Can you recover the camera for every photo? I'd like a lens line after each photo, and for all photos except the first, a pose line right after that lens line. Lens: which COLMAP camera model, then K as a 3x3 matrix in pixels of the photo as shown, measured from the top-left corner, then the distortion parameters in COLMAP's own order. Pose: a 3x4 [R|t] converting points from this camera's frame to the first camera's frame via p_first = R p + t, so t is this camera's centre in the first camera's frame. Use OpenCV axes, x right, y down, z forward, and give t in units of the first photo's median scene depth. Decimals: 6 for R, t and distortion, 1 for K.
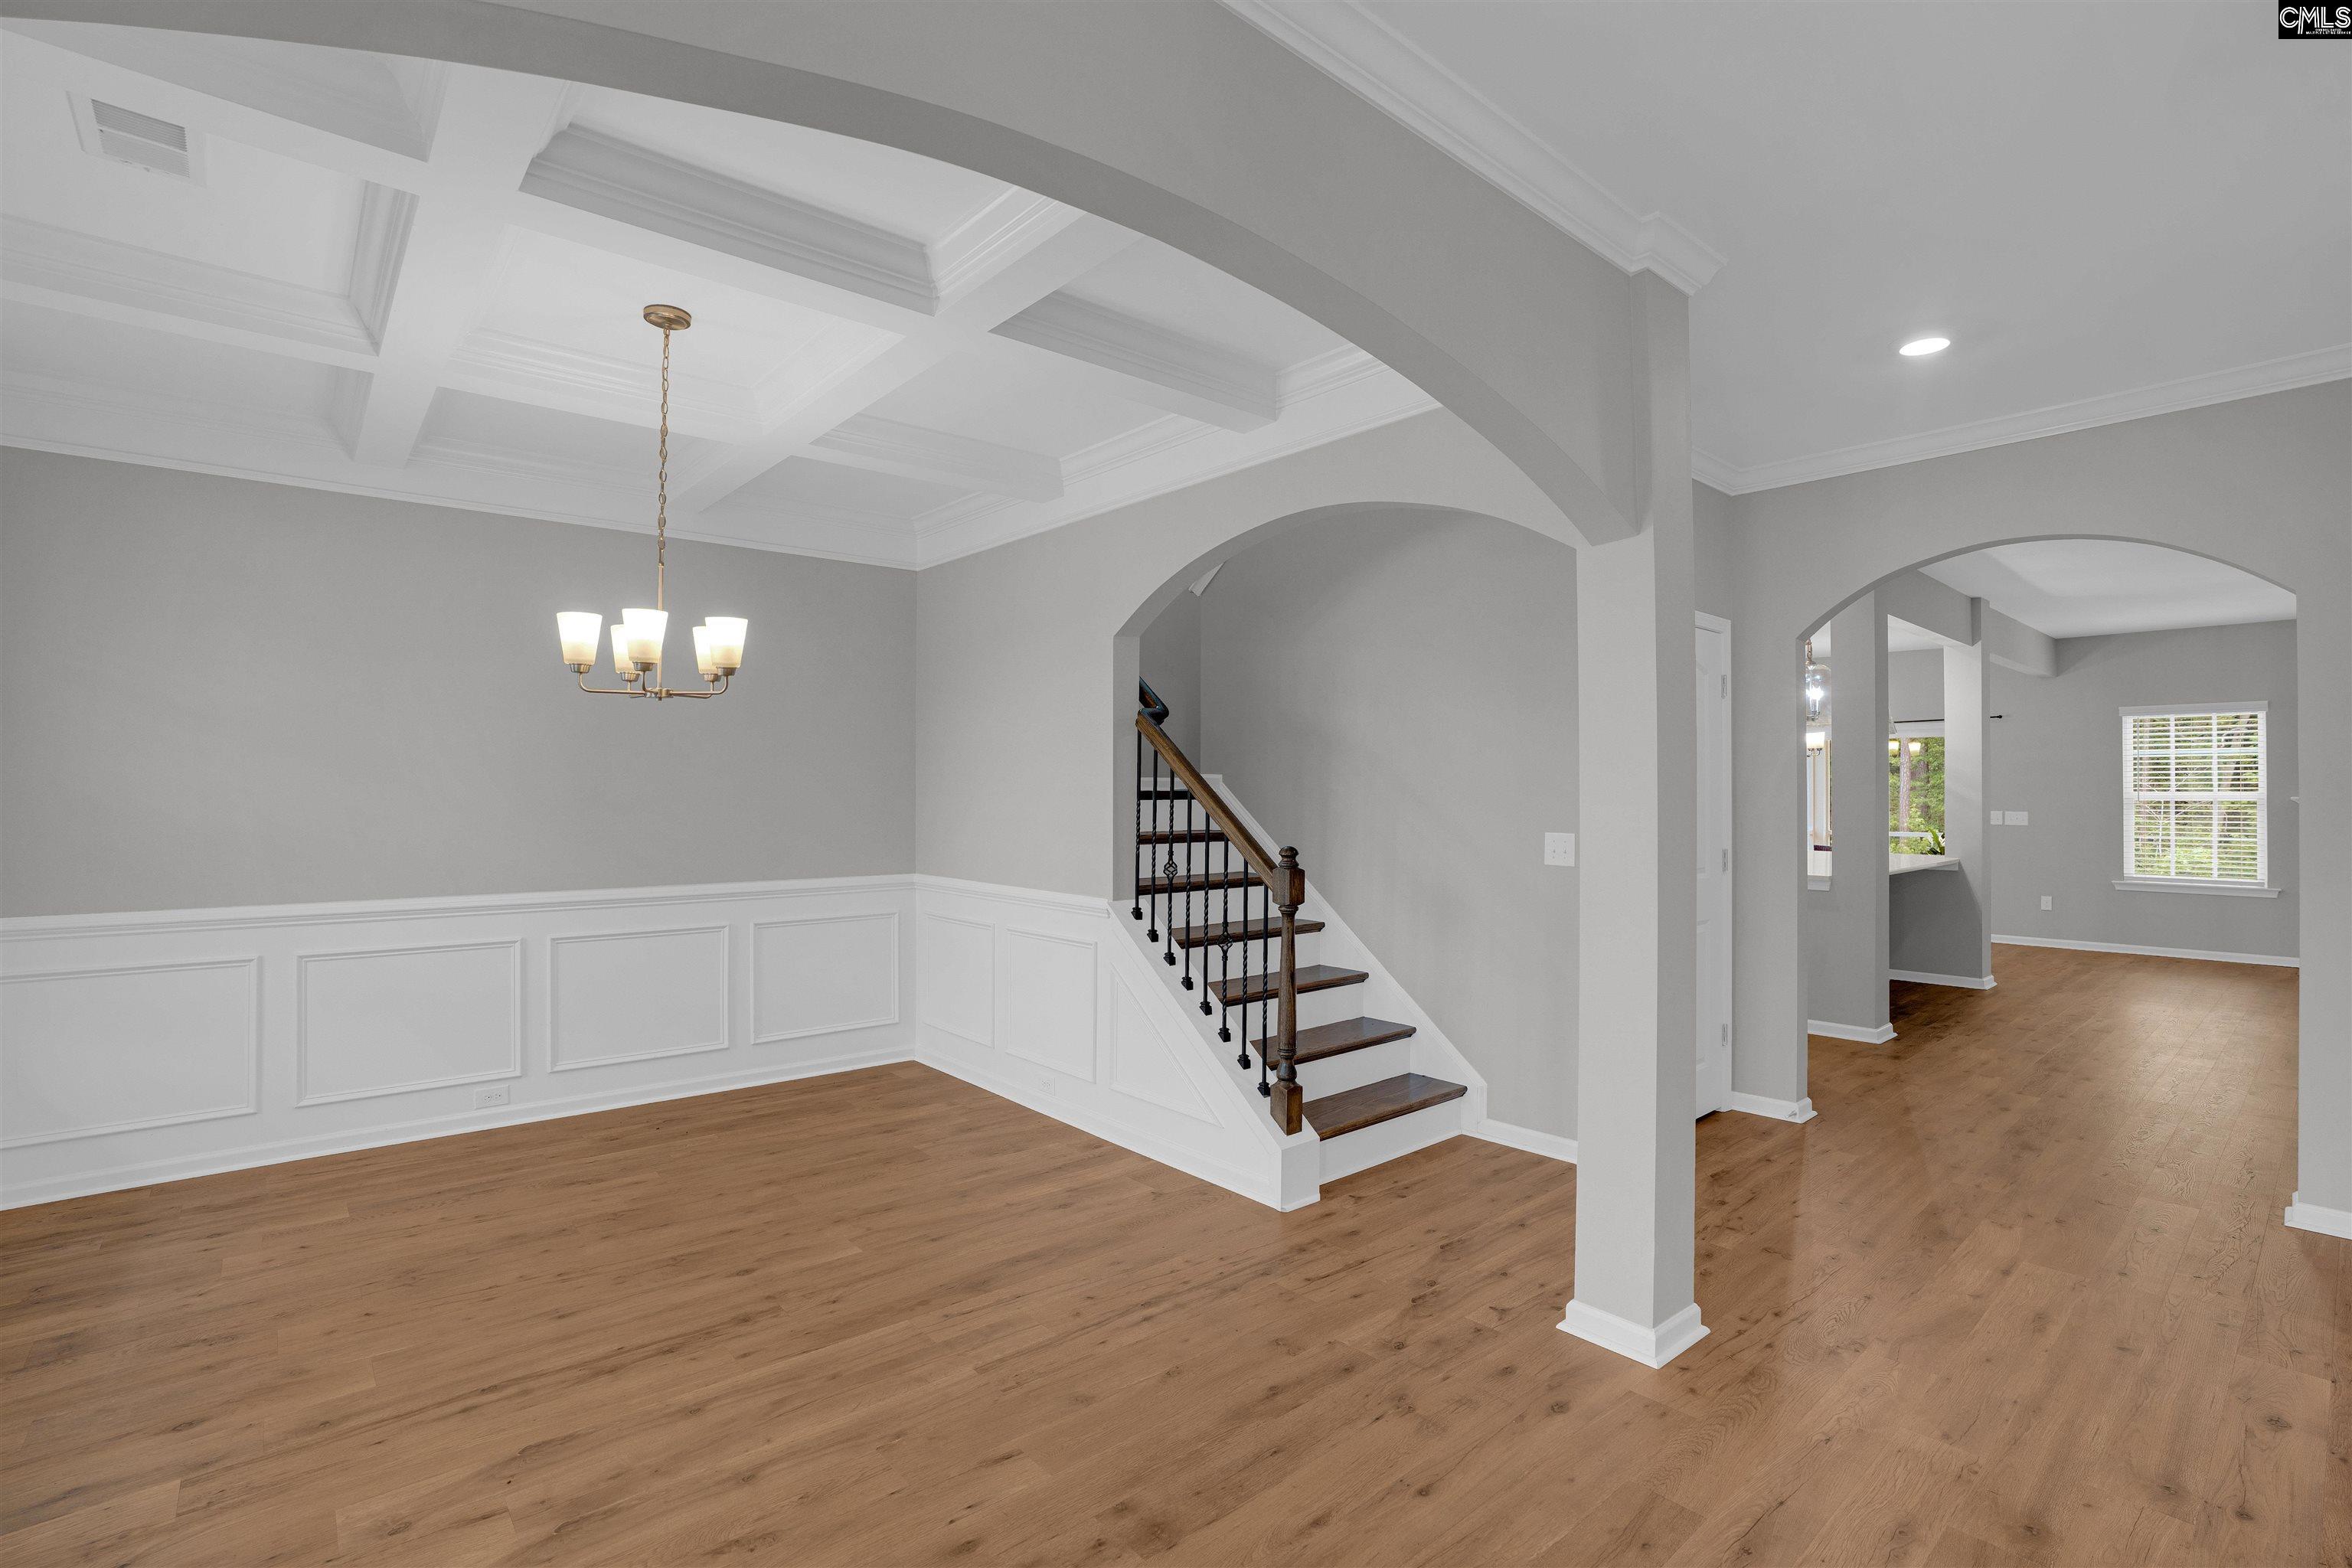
lens RADIAL K [[1096.1, 0, 1196.4], [0, 1096.1, 793.7], [0, 0, 1]] dist [-0.058735, 0.022009]
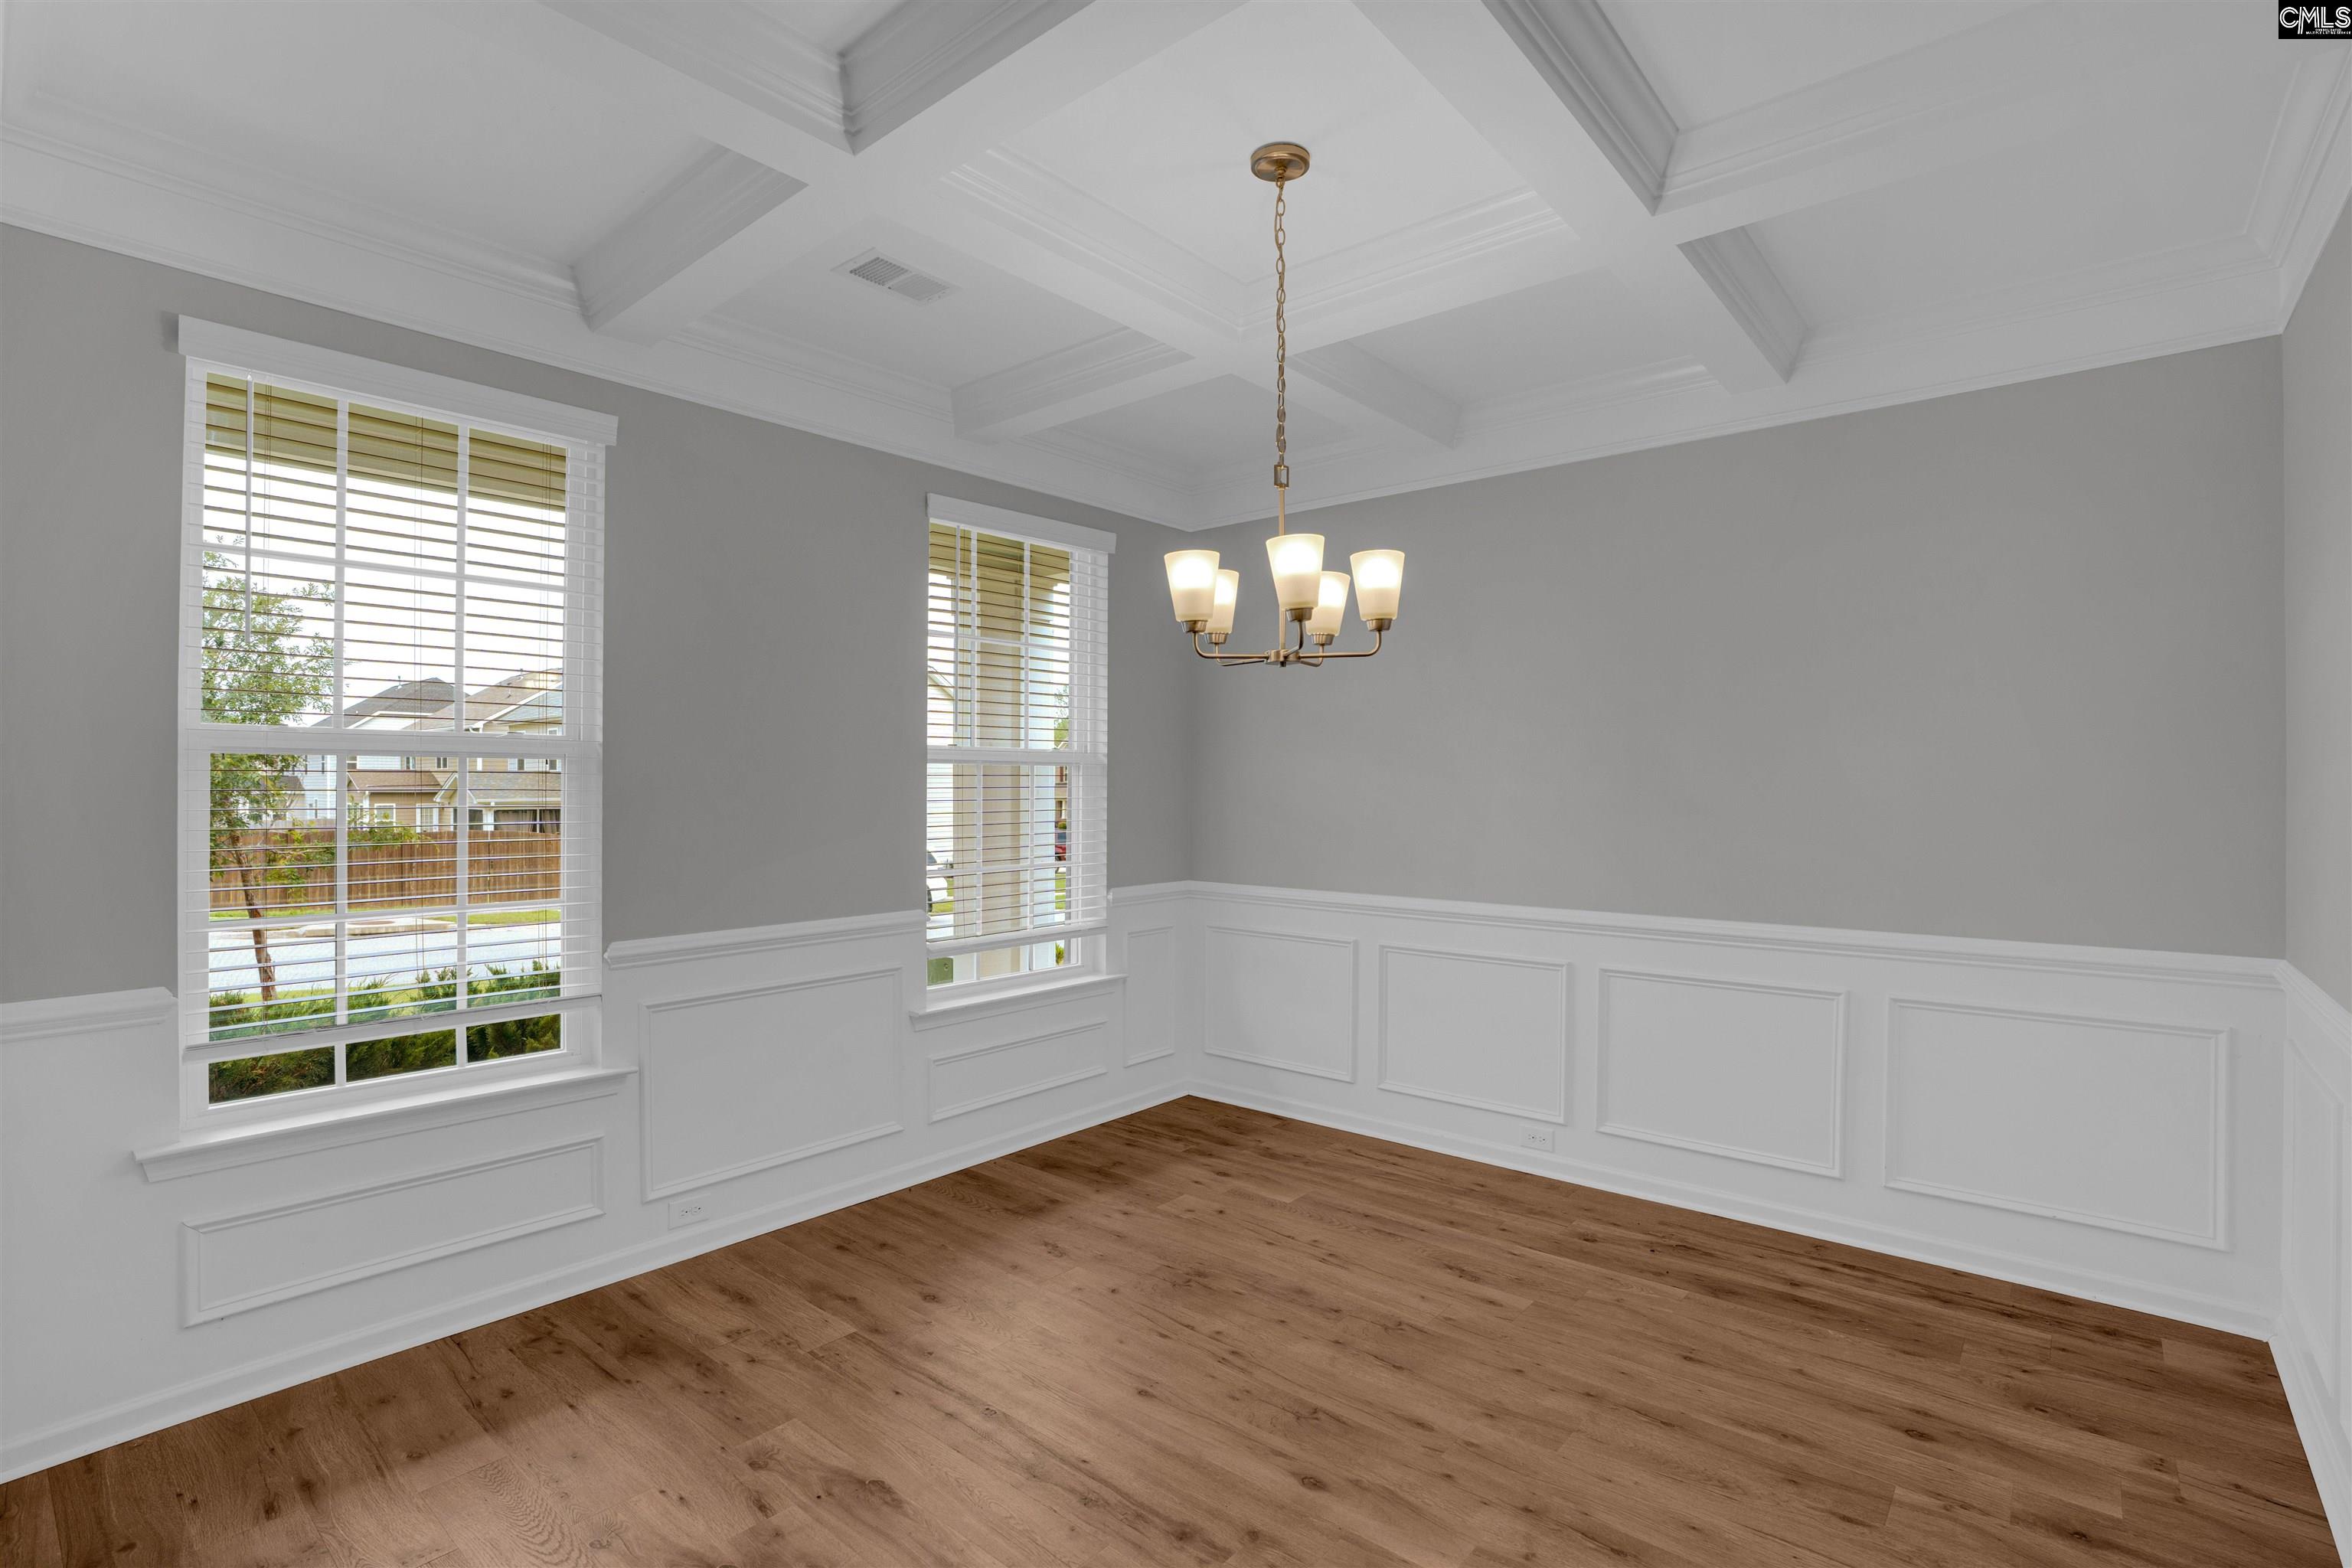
lens RADIAL K [[1094.5, 0, 1163.6], [0, 1094.5, 776.6], [0, 0, 1]] dist [-0.058277, 0.016103]
pose [[0.129515, -0.012400, -0.991500, 0.244139], [-0.001808, 0.999917, -0.012741, -0.000769], [0.991576, 0.003443, 0.129481, 0.778320]]
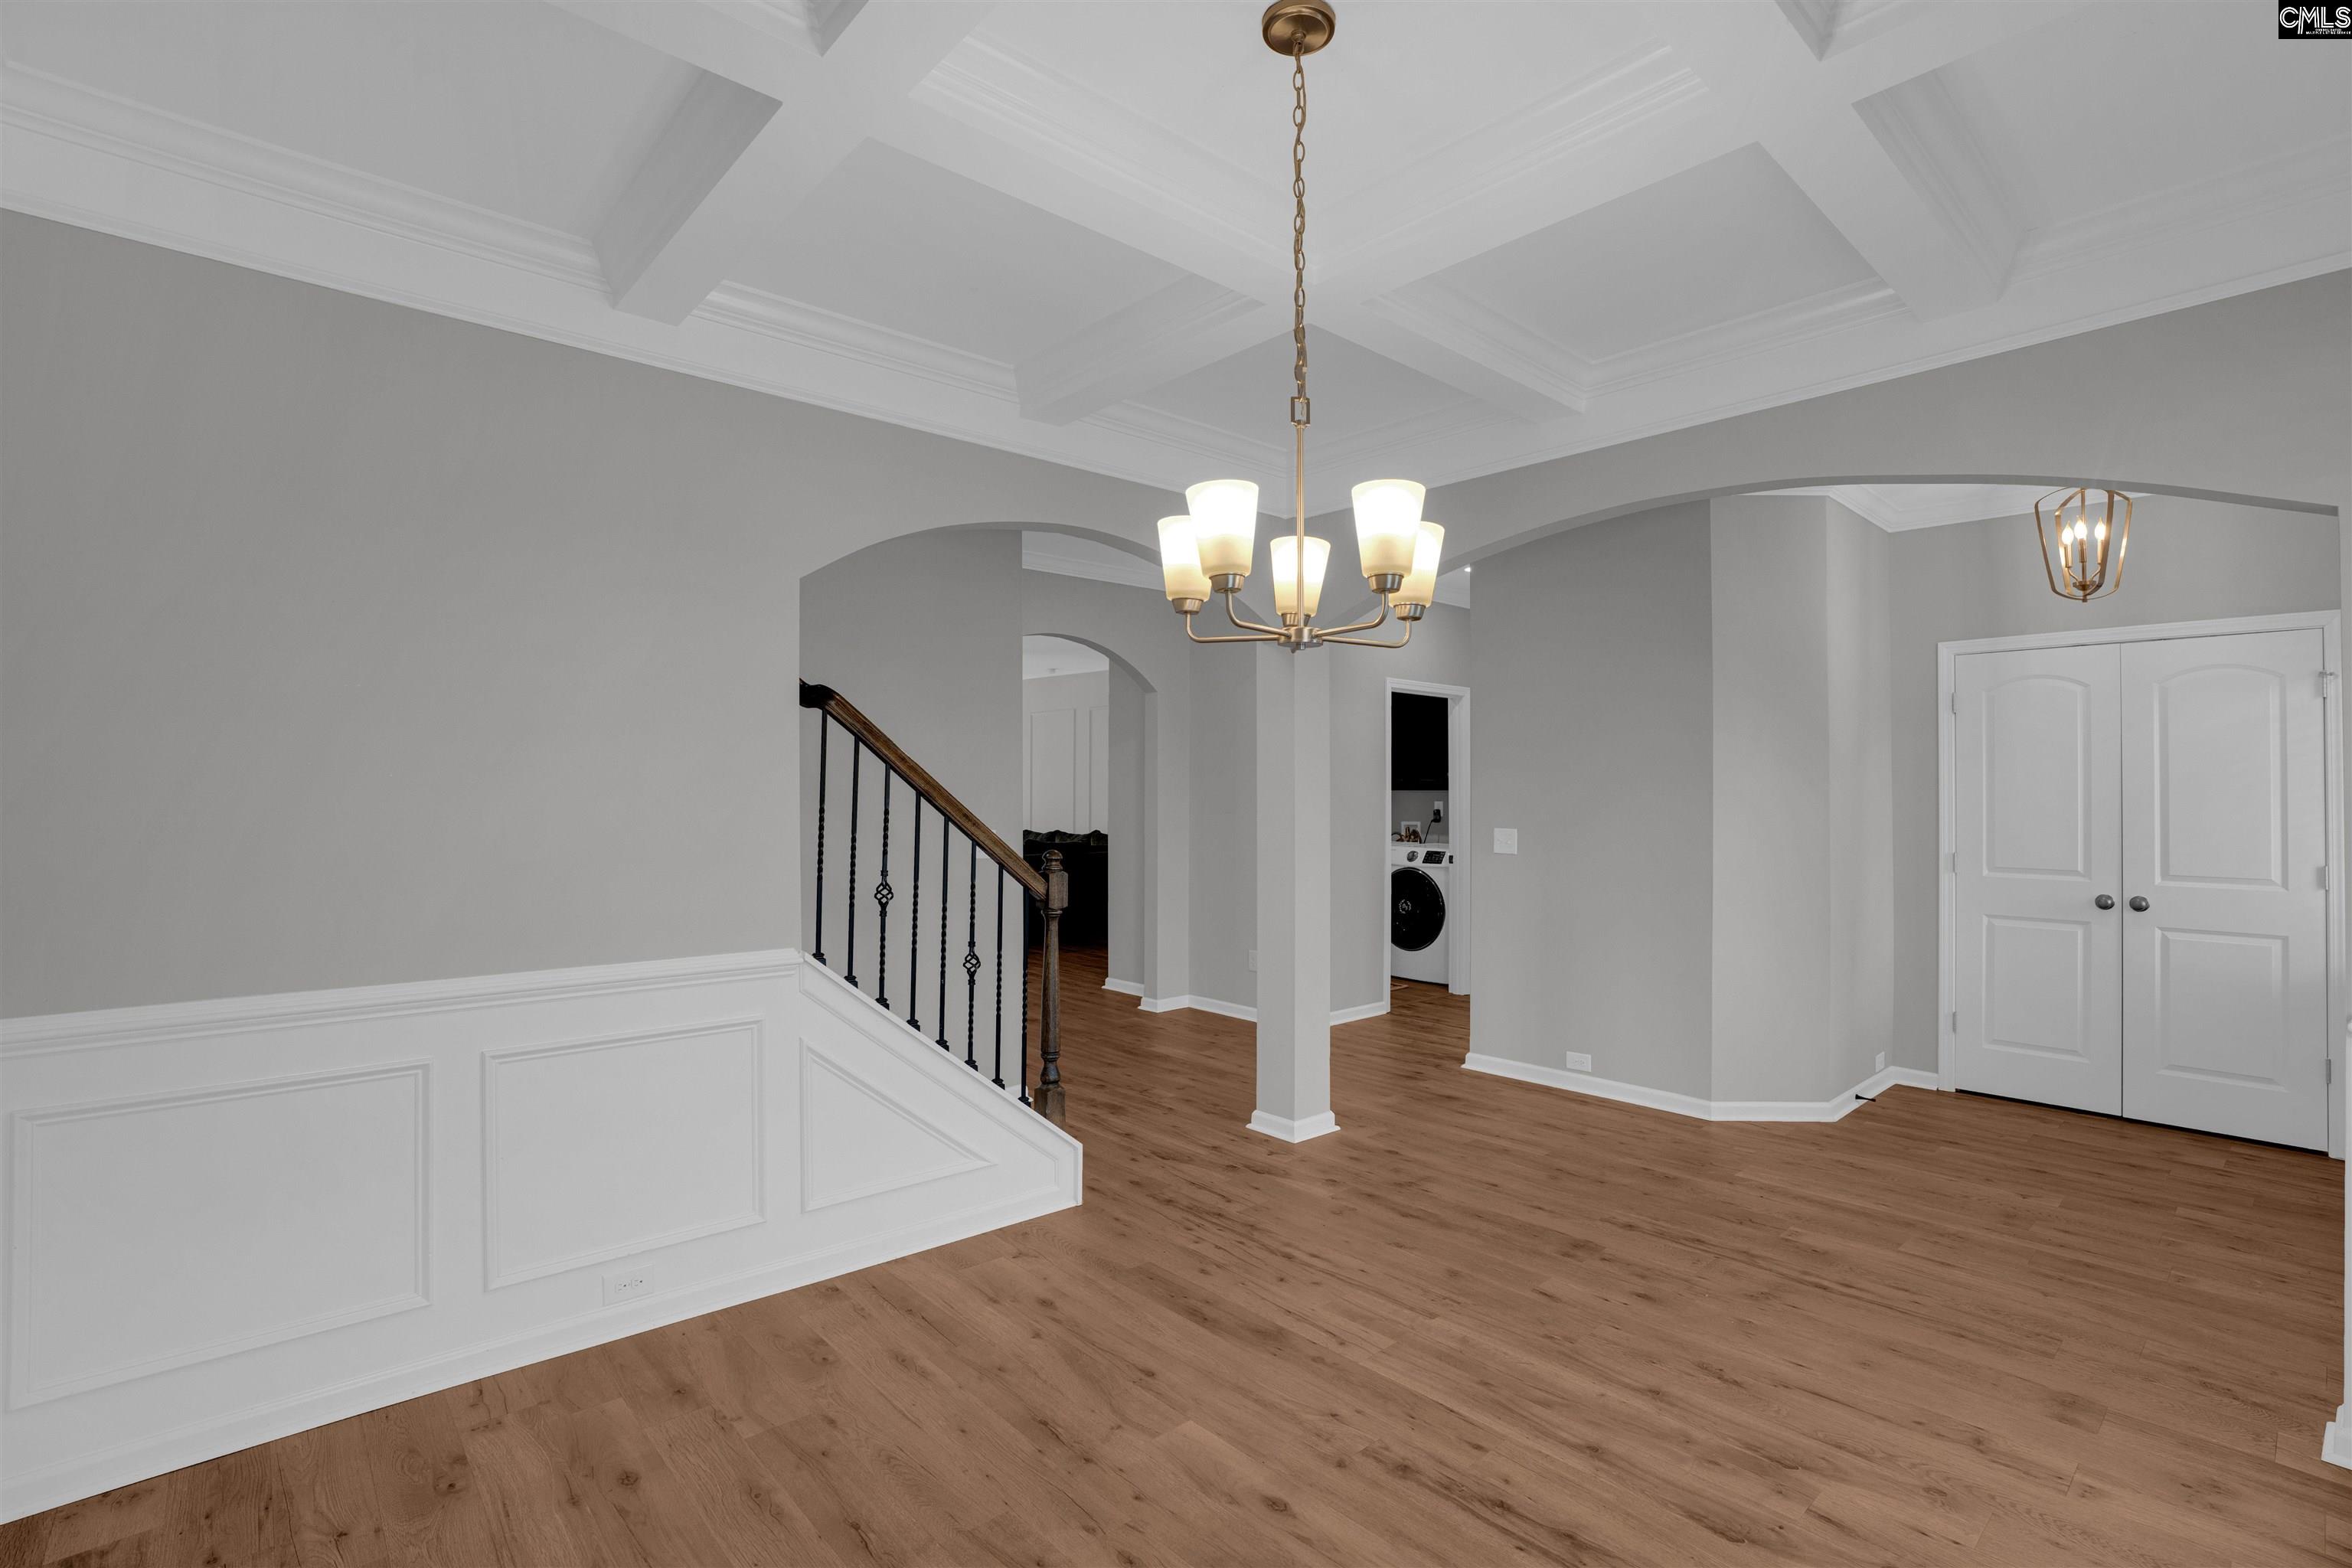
lens RADIAL K [[1059.7, 0, 1177.0], [0, 1059.7, 779.1], [0, 0, 1]] dist [-0.066019, 0.026664]
pose [[-0.005050, 0.012962, 0.999903, -1.039211], [-0.003591, 0.999909, -0.012980, -0.011275], [-0.999981, -0.003656, -0.005003, 1.021861]]
